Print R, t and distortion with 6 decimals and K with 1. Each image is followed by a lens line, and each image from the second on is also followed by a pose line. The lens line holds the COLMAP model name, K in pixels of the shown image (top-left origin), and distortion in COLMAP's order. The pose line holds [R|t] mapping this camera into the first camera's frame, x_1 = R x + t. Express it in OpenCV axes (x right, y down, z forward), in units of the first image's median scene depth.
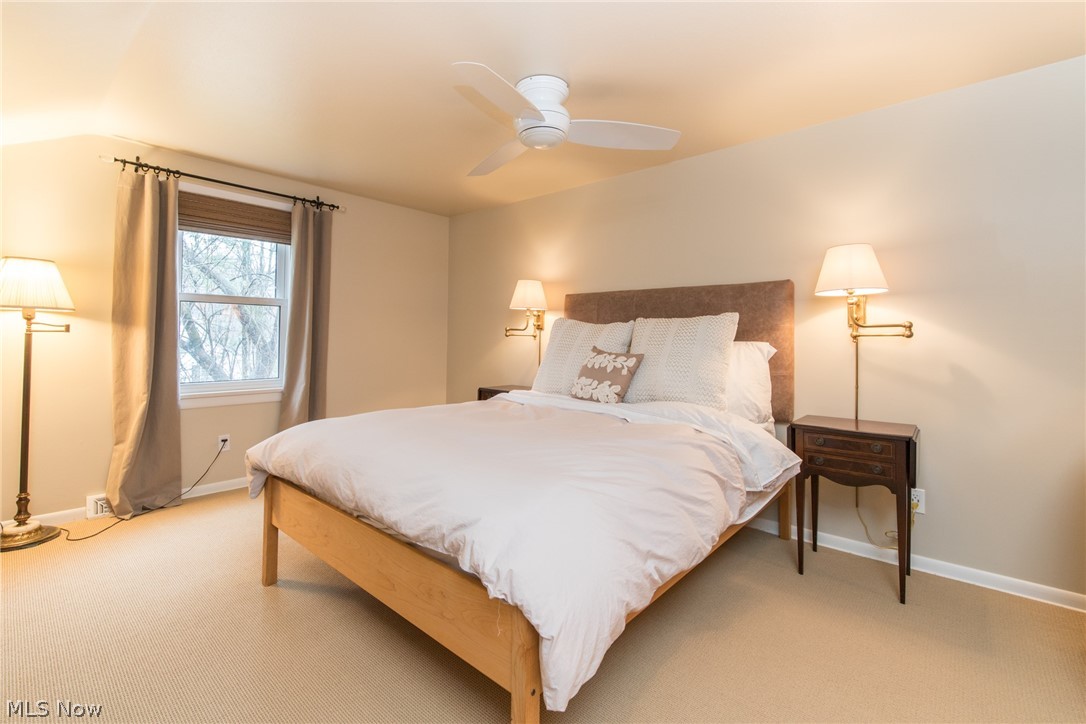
lens RADIAL K [[477.3, 0, 540.2], [0, 477.3, 336.8], [0, 0, 1]] dist [0.001857, -0.000419]
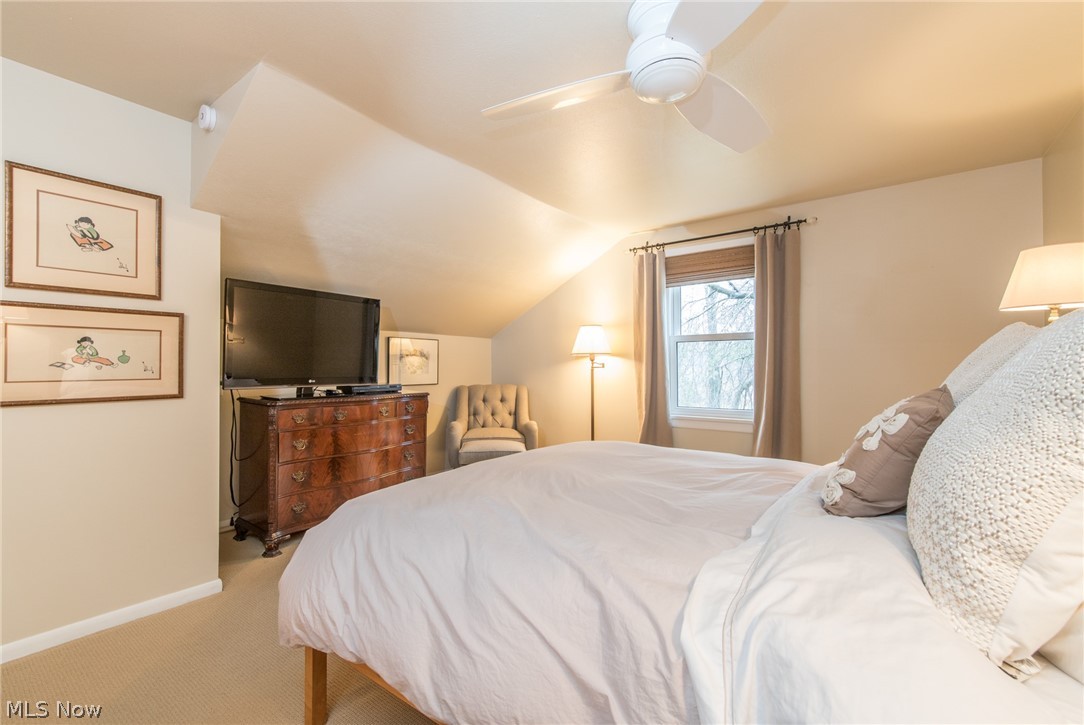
lens RADIAL K [[469.9, 0, 532.2], [0, 469.9, 372.4], [0, 0, 1]] dist [-0.003094, -0.000814]
pose [[0.070600, -0.002707, -0.997501, 0.476641], [0.002402, 0.999994, -0.002544, 0.007716], [0.997502, -0.002216, 0.070606, 0.538427]]
